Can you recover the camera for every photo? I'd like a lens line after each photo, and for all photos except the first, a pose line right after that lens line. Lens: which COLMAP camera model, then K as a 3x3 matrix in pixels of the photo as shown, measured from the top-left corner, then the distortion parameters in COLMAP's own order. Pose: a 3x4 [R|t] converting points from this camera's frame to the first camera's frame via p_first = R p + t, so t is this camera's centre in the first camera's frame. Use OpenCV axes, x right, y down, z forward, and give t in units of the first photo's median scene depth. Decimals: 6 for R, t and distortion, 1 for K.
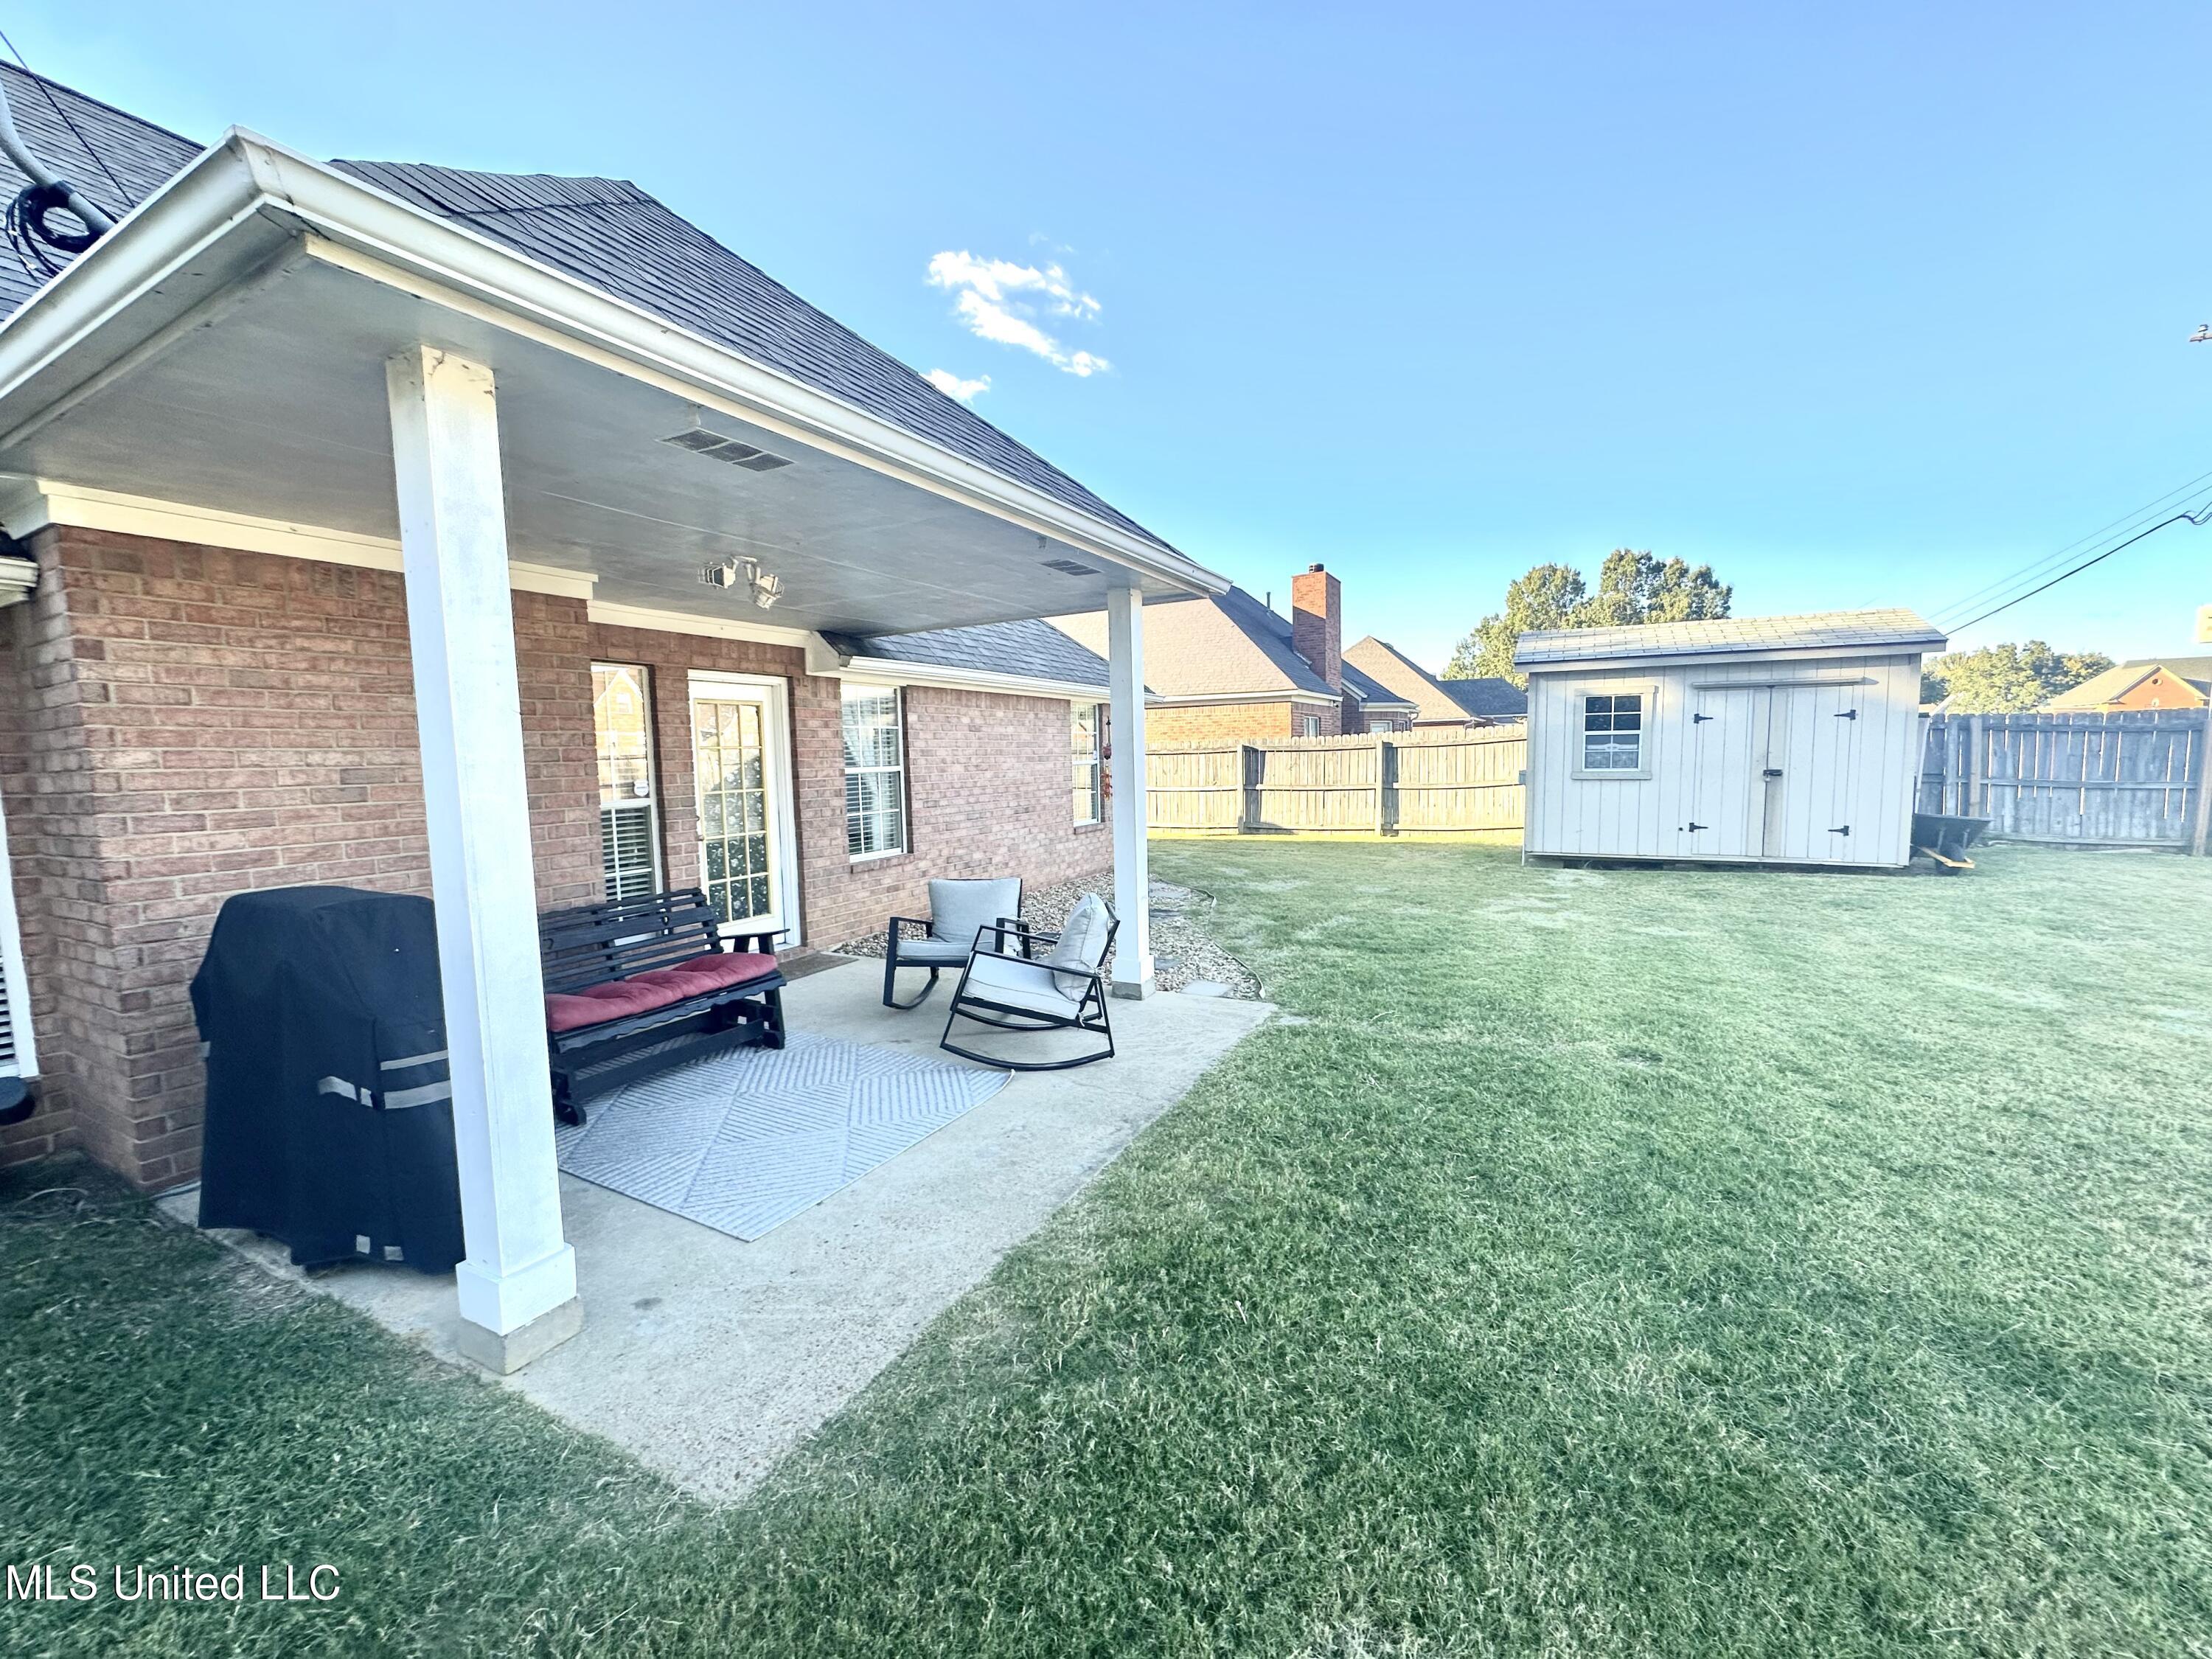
lens RADIAL K [[879.6, 0, 1105.3], [0, 879.6, 827.0], [0, 0, 1]] dist [-0.001649, 0.000184]
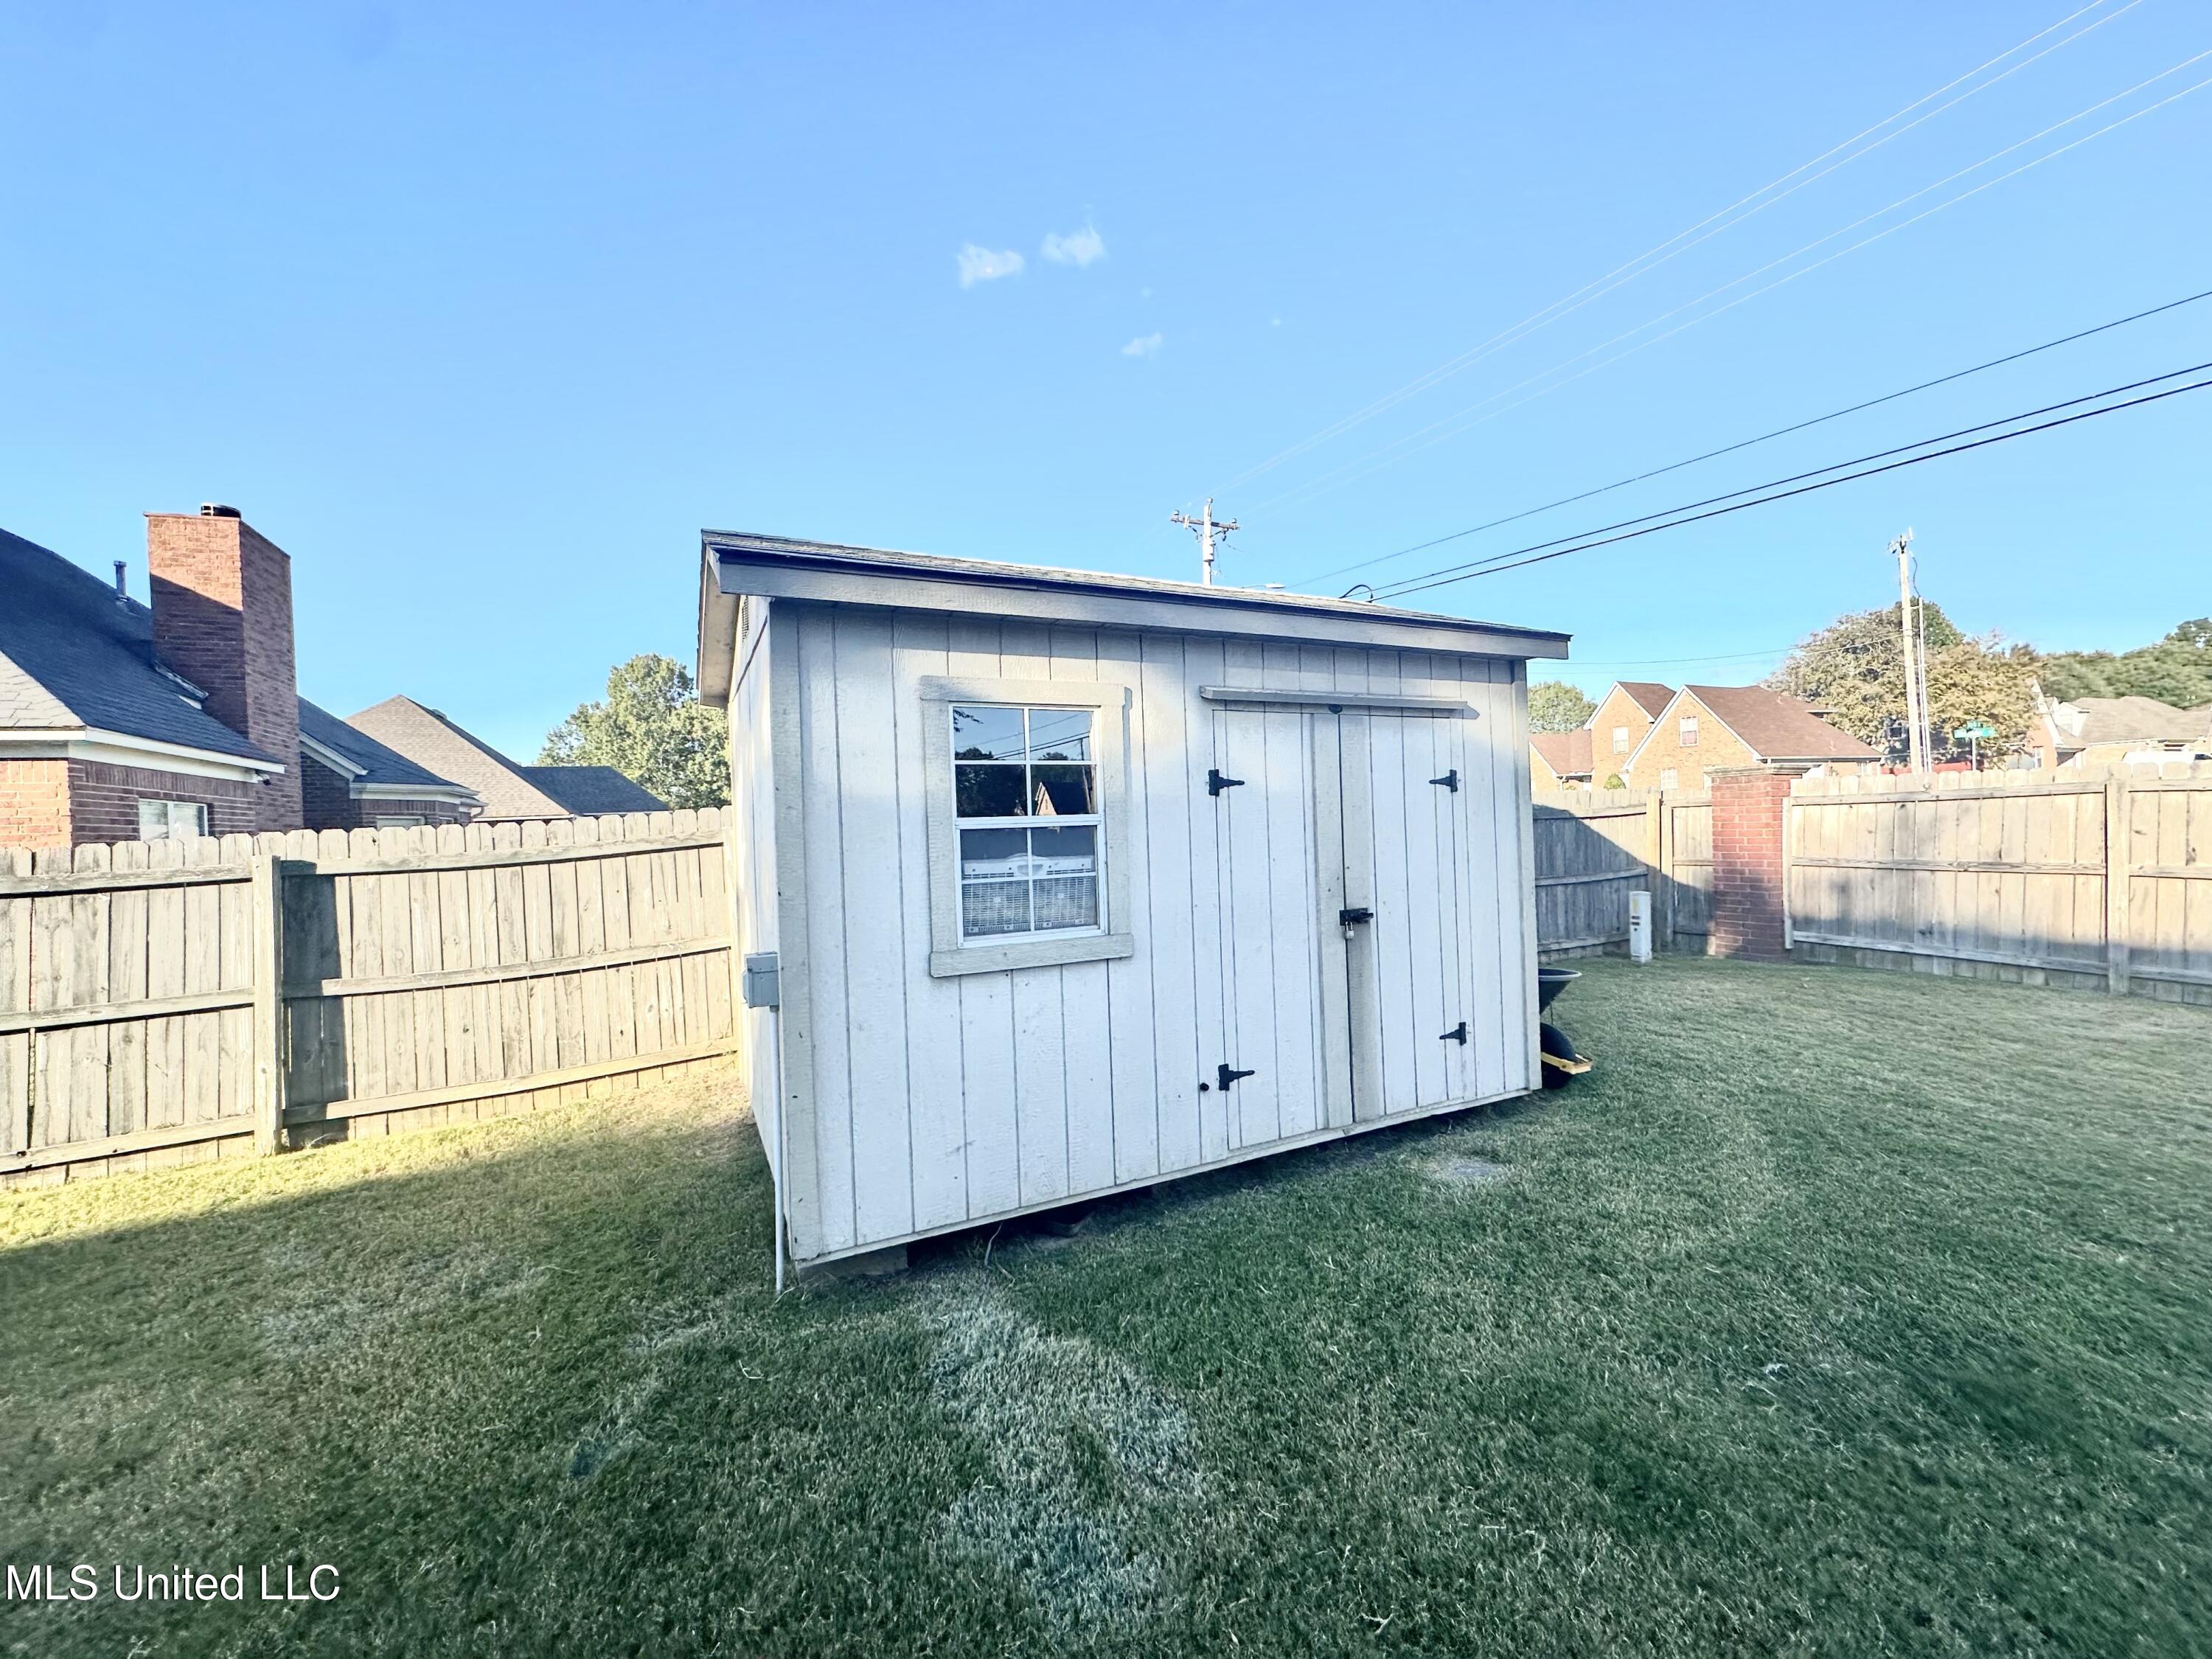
lens RADIAL K [[879.6, 0, 1100.3], [0, 879.6, 825.3], [0, 0, 1]] dist [-0.001649, 0.000184]
pose [[0.595604, -0.000955, 0.803278, 0.277835], [0.096134, 0.992897, -0.070100, -0.067126], [-0.797505, 0.118974, 0.591465, 0.656175]]
